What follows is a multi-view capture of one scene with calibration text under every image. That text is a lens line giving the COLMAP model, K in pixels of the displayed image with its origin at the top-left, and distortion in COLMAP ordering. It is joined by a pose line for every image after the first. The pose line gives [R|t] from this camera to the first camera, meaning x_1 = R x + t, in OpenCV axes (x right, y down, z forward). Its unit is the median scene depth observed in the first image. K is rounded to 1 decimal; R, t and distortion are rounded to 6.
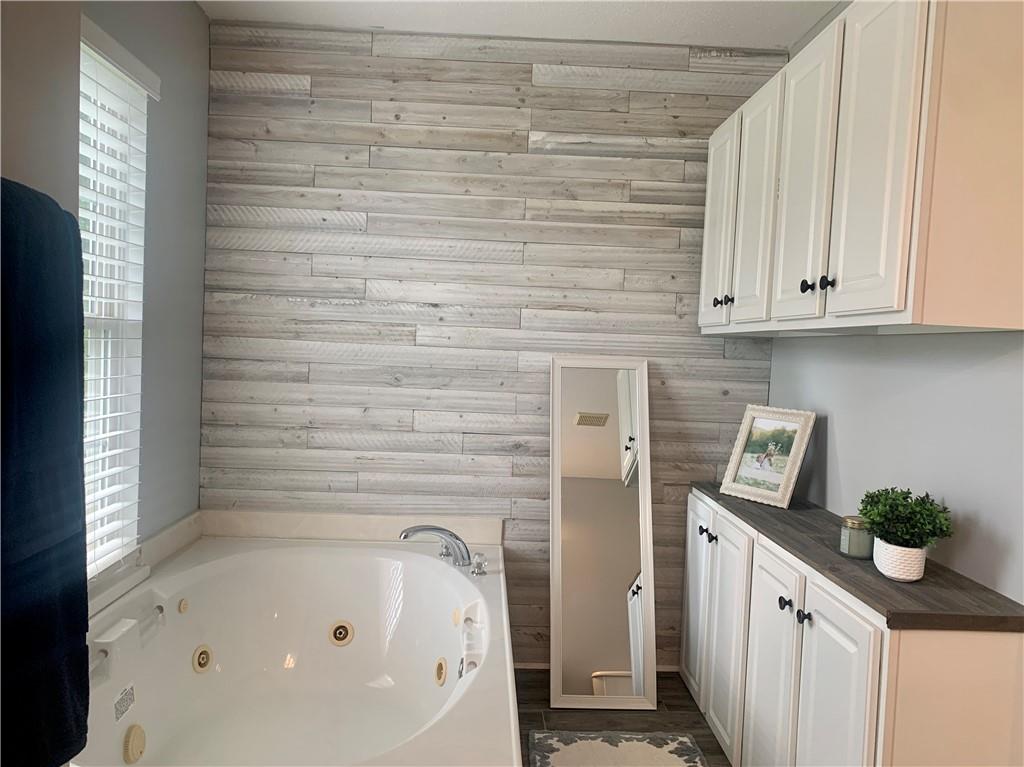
lens RADIAL K [[785.4, 0, 541.8], [0, 785.4, 407.3], [0, 0, 1]] dist [0.049937, -0.060878]
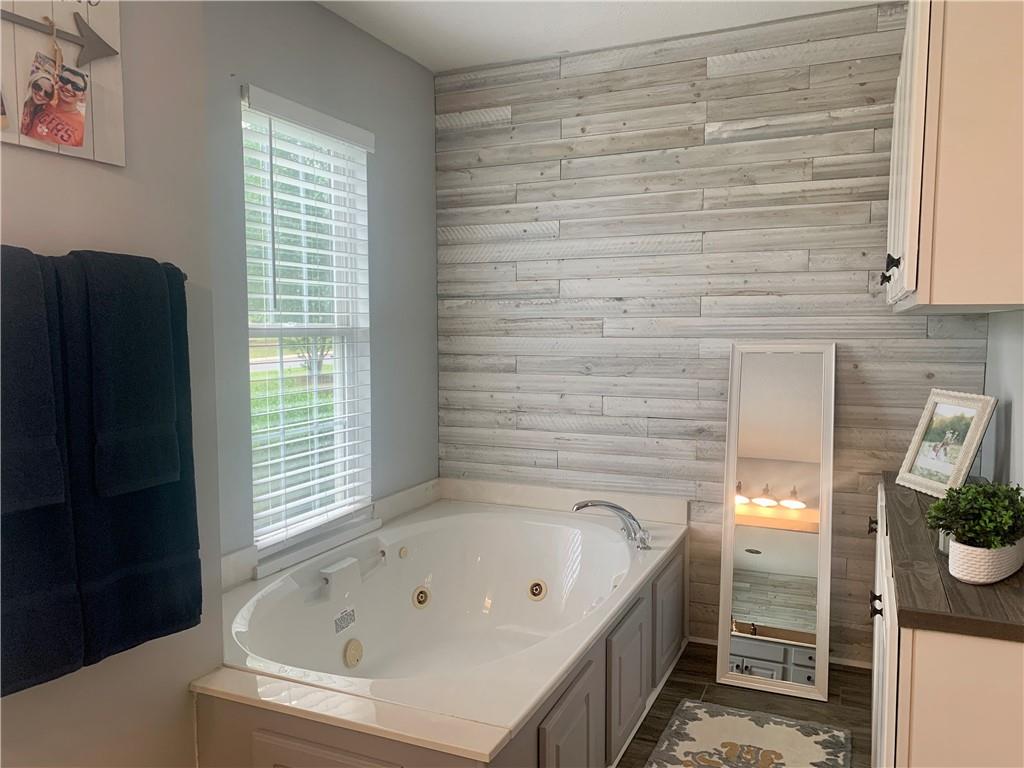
lens RADIAL K [[785.4, 0, 550.8], [0, 785.4, 408.0], [0, 0, 1]] dist [0.049937, -0.060878]
pose [[0.903579, 0.003260, -0.428410, 0.245426], [0.006838, 0.999734, 0.022028, -0.004516], [0.428368, -0.022833, 0.903316, -0.021835]]
